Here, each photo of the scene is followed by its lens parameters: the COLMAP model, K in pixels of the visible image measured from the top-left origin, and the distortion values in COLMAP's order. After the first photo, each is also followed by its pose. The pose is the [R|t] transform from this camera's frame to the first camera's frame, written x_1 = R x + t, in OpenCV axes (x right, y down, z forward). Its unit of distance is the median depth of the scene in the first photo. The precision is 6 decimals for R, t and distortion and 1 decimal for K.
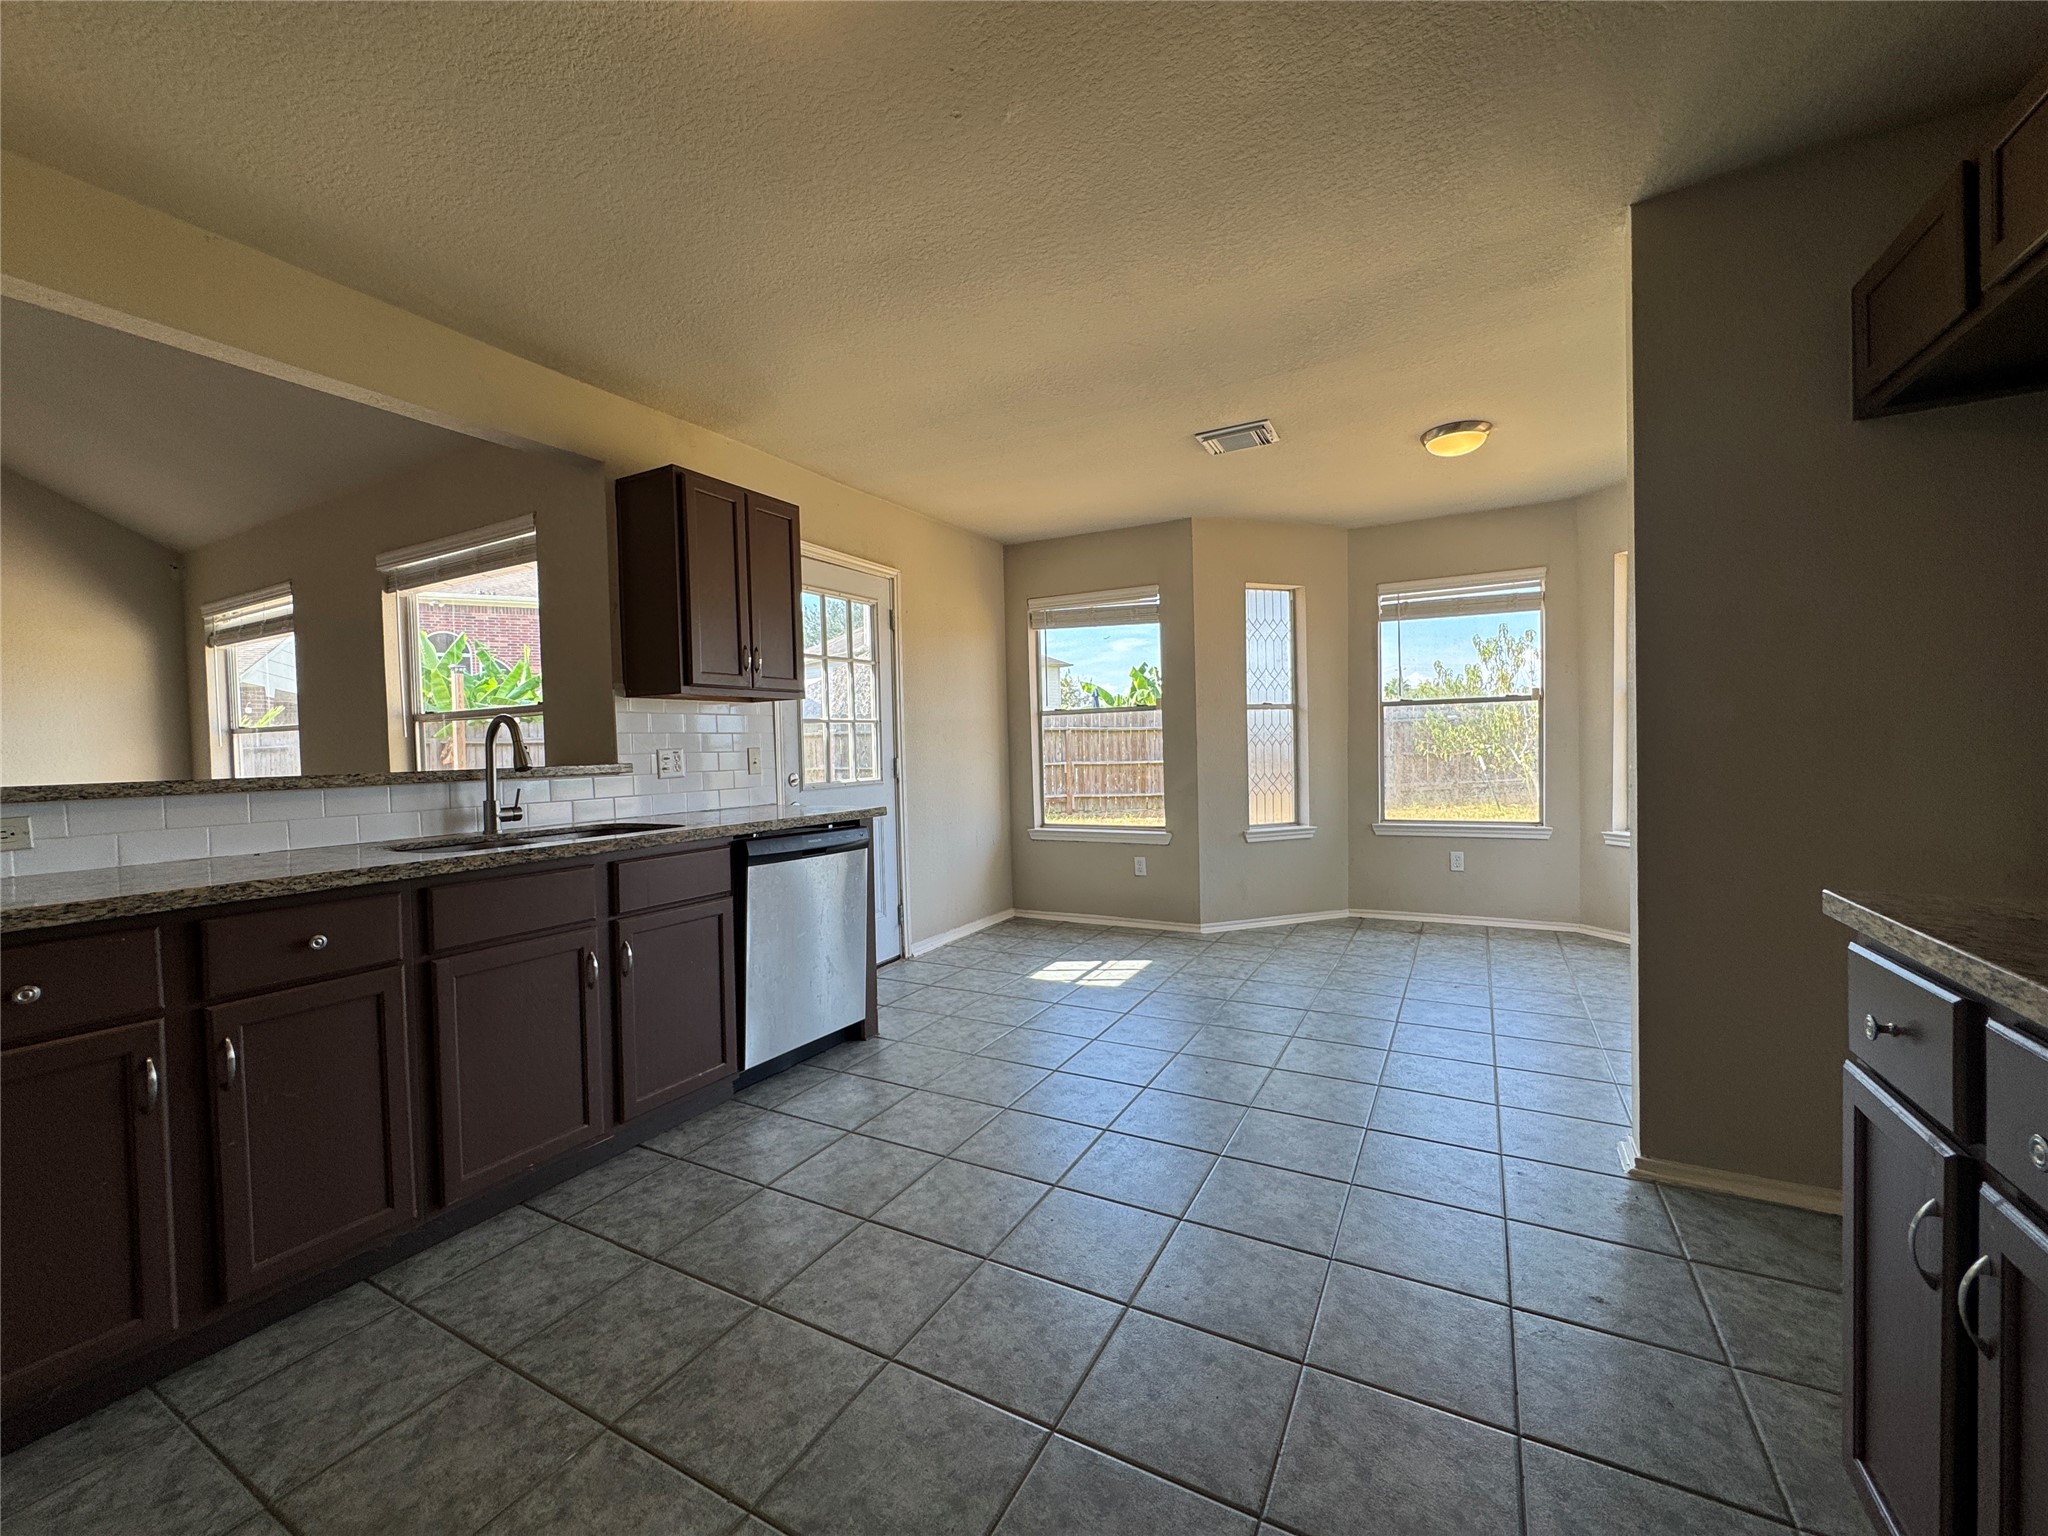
lens RADIAL K [[820.8, 0, 1021.2], [0, 820.8, 766.9], [0, 0, 1]] dist [-0.009663, 0.002045]
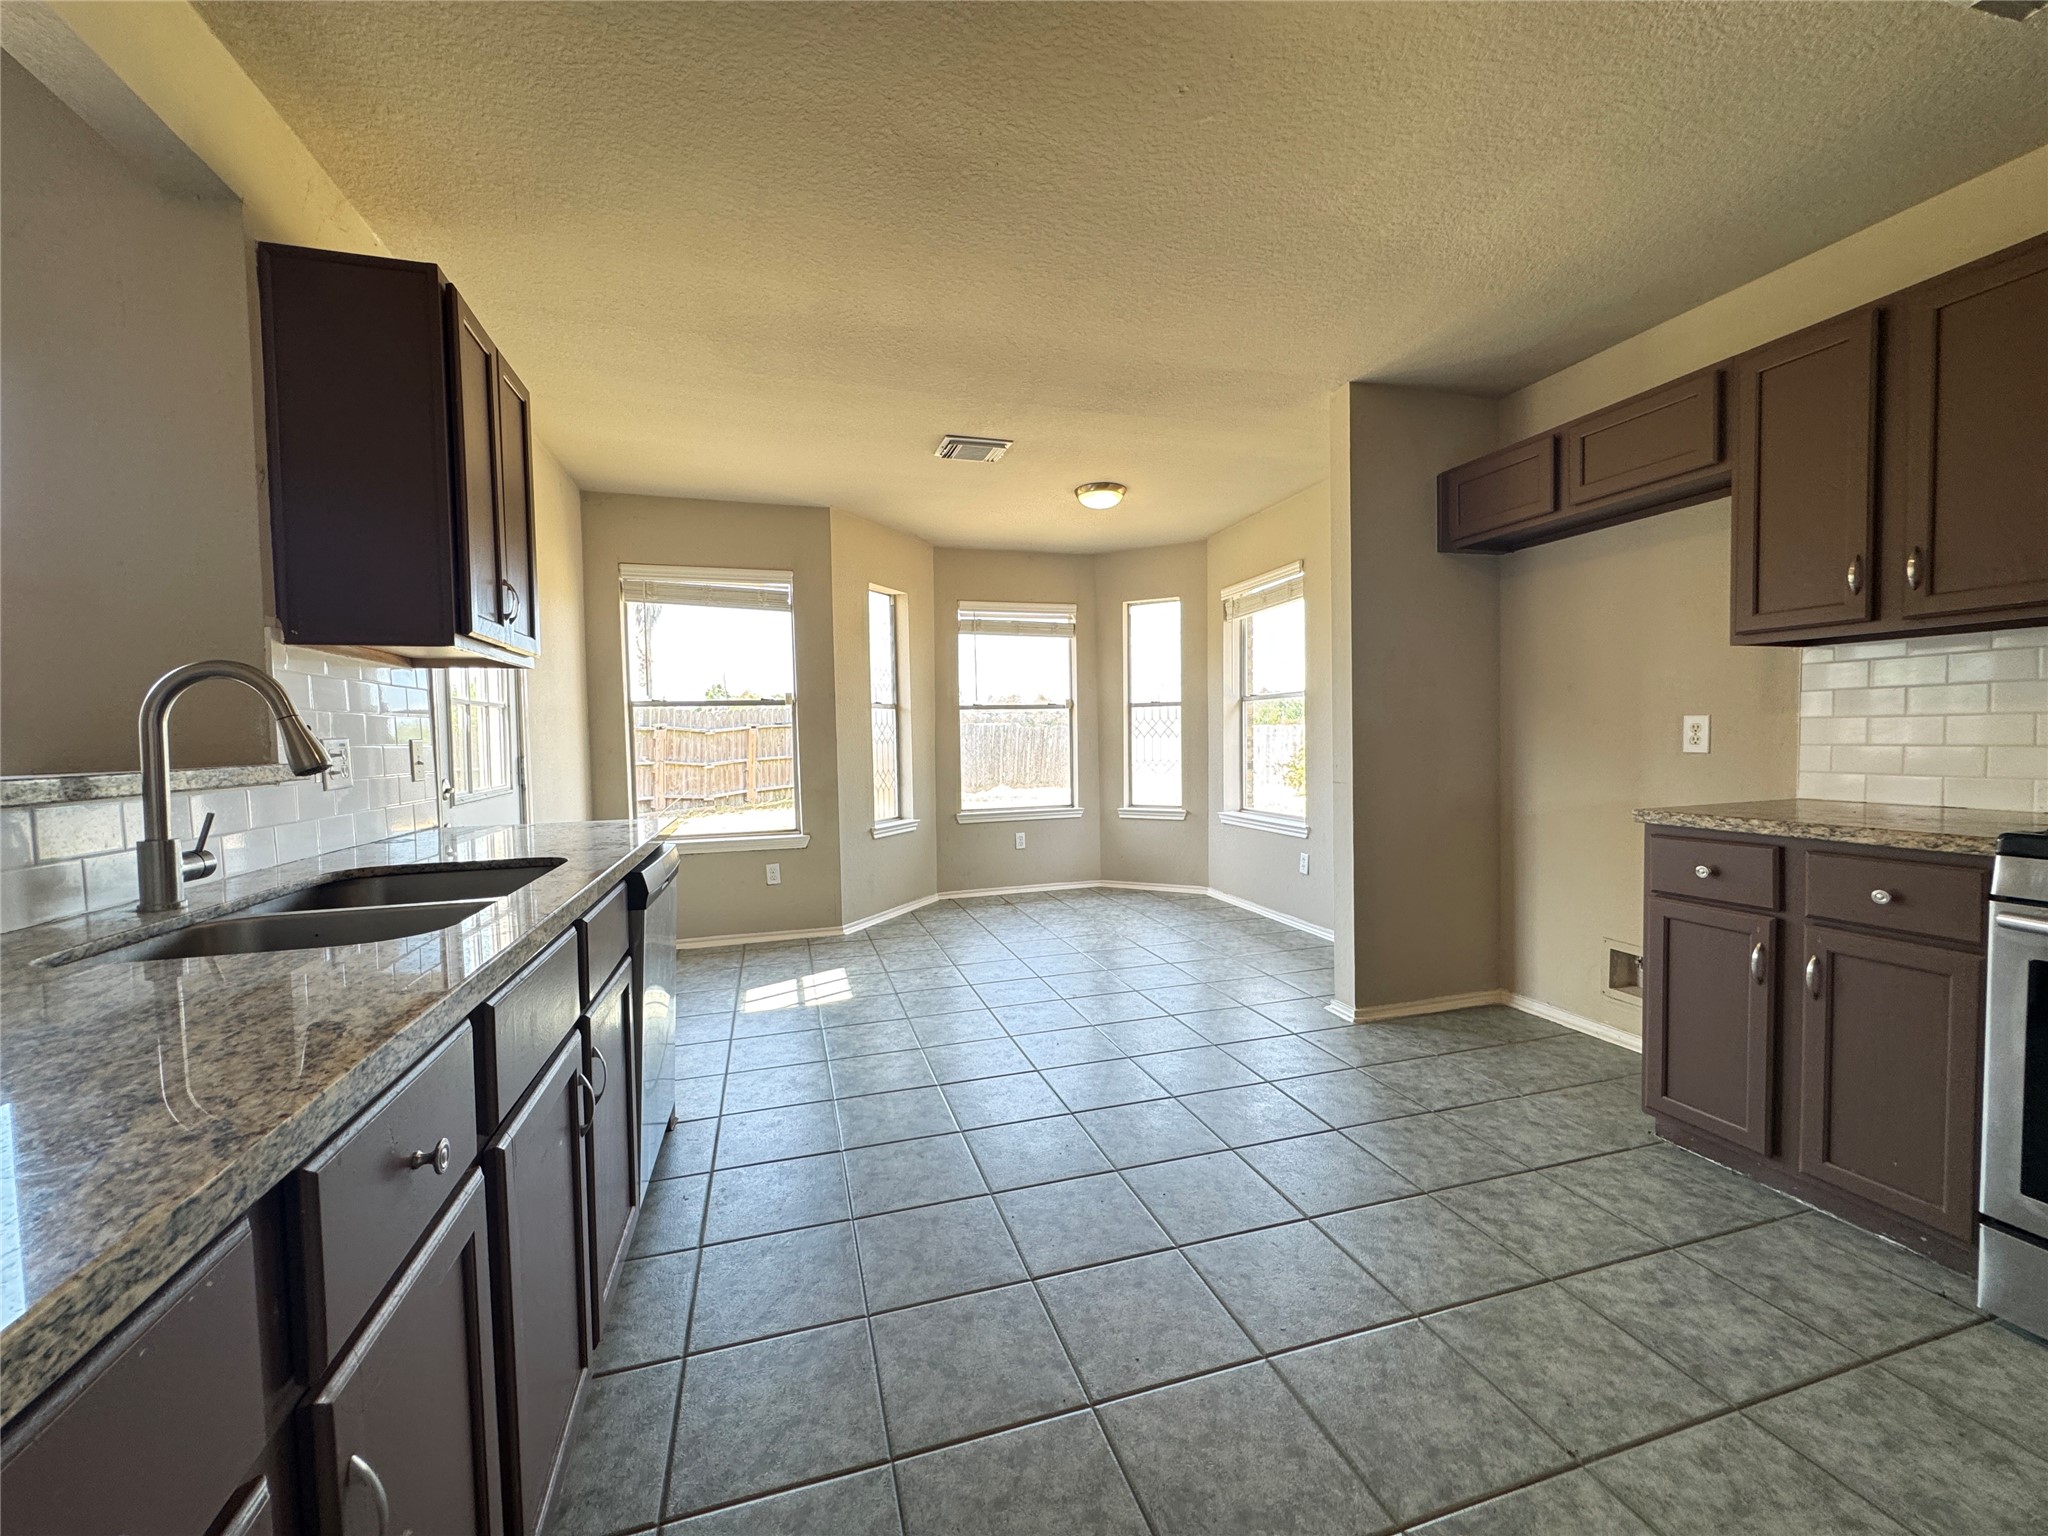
lens RADIAL K [[820.8, 0, 1020.1], [0, 820.8, 767.5], [0, 0, 1]] dist [-0.009663, 0.002045]
pose [[0.699753, -0.016713, 0.714189, -0.387993], [0.020053, 0.999792, 0.003749, 0.004562], [-0.714103, 0.011699, 0.699942, 0.191695]]
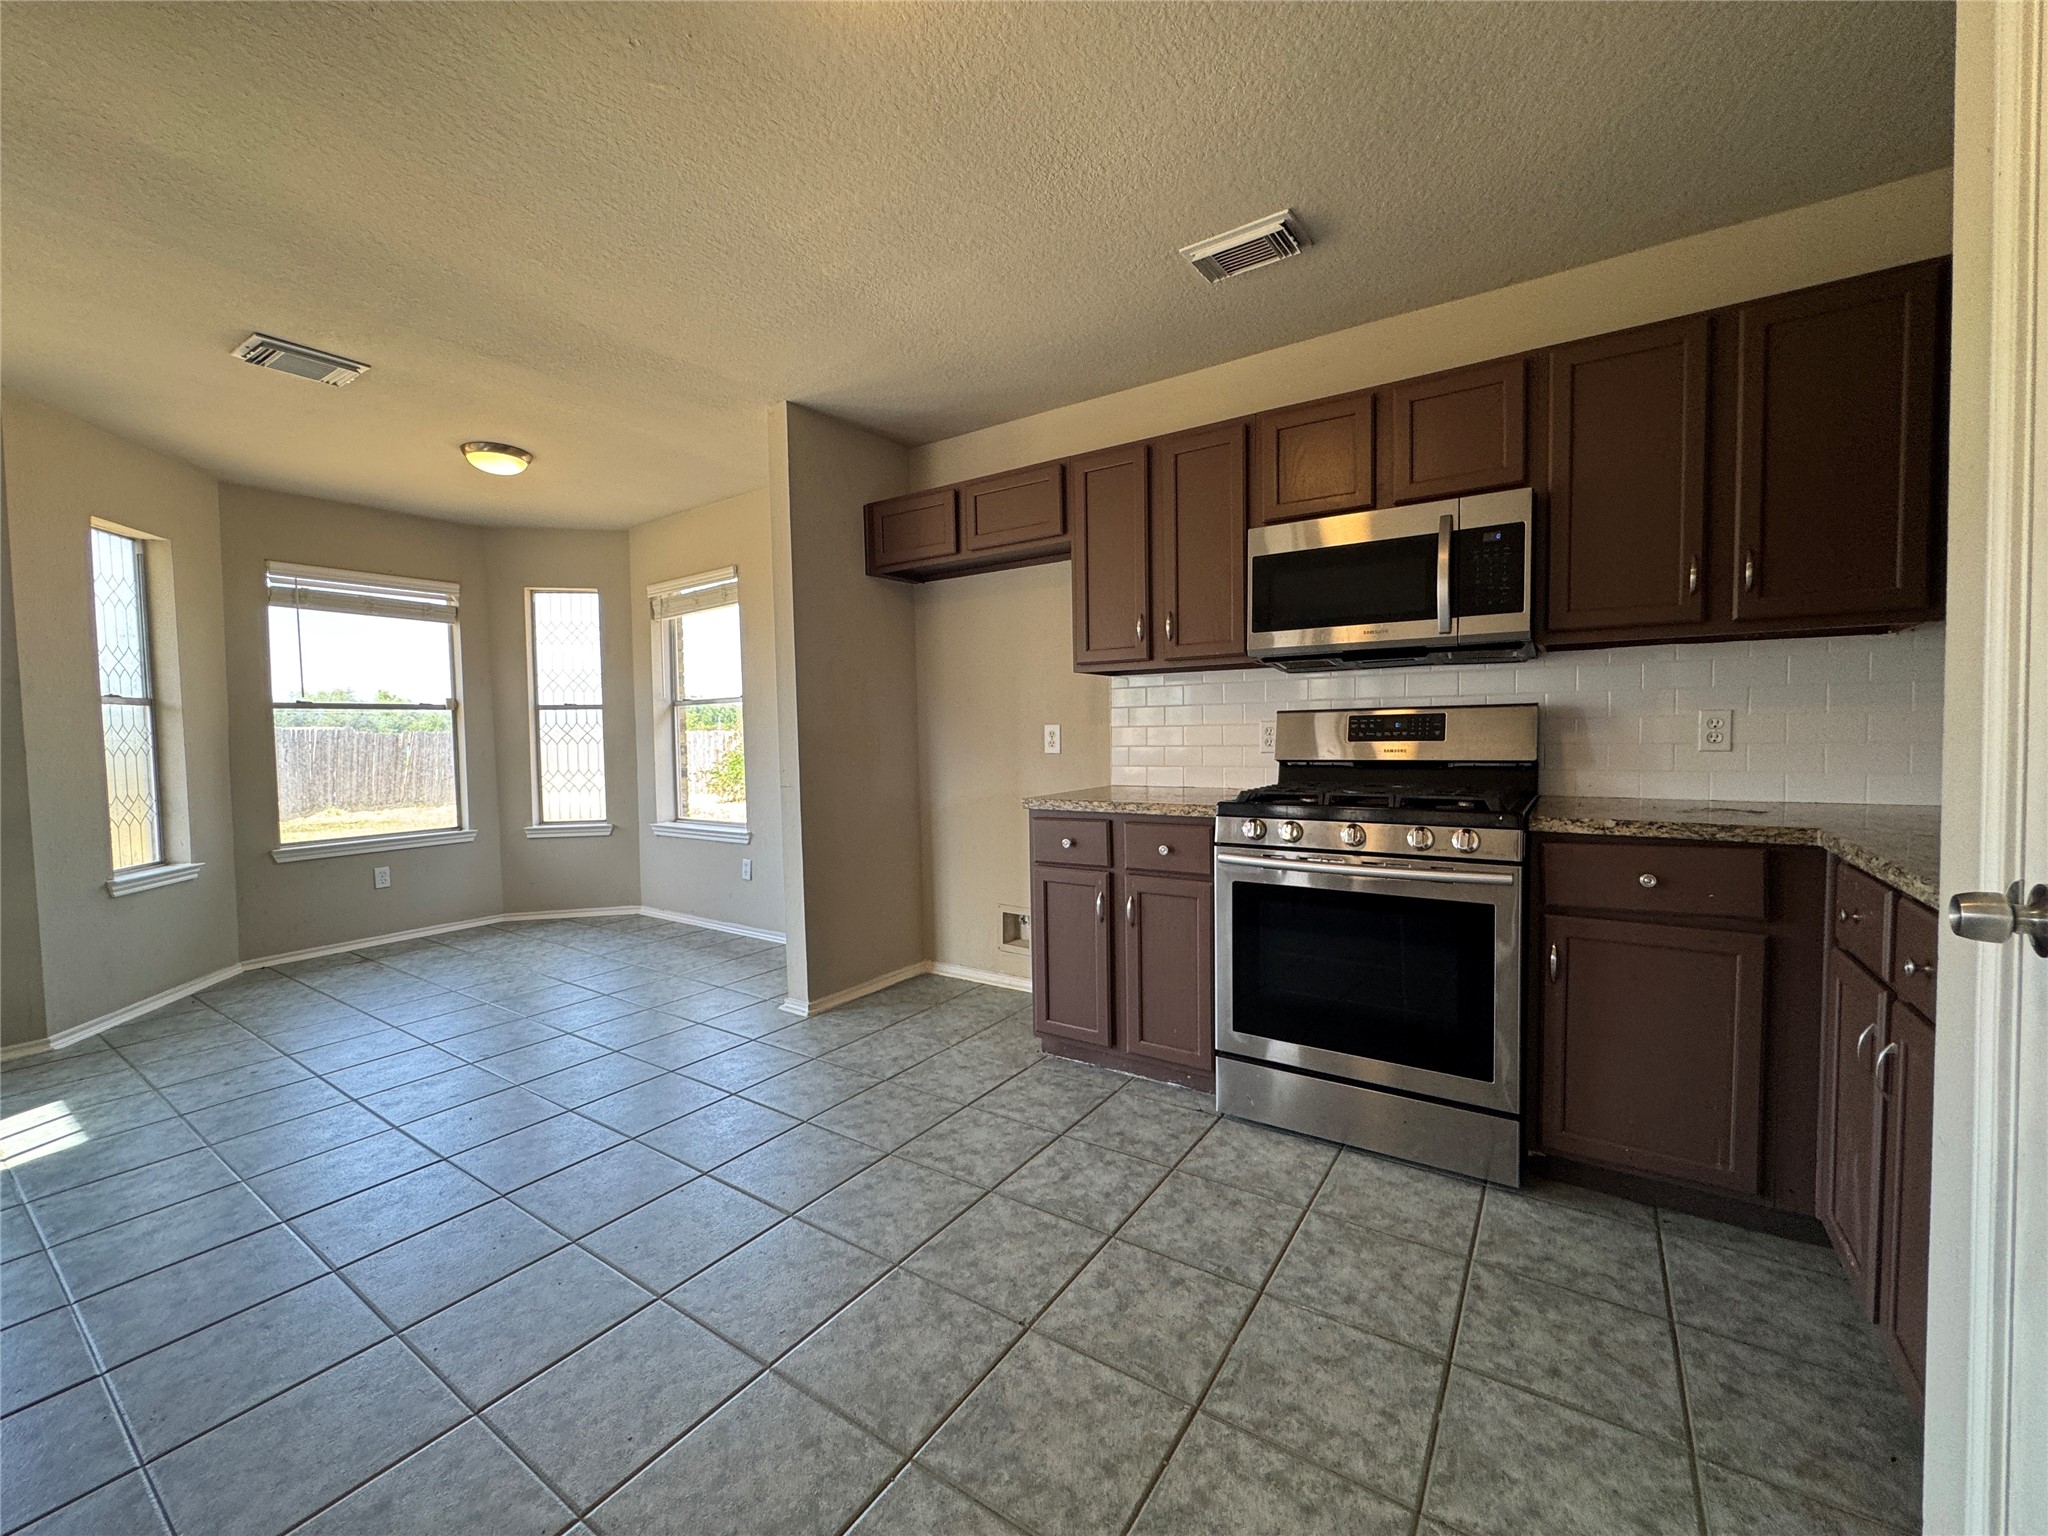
lens RADIAL K [[820.8, 0, 1026.6], [0, 820.8, 767.4], [0, 0, 1]] dist [-0.009663, 0.002045]
pose [[0.085903, -0.021949, 0.996062, -0.399971], [0.042155, 0.998942, 0.018377, 0.004003], [-0.995411, 0.040410, 0.086737, 0.215584]]
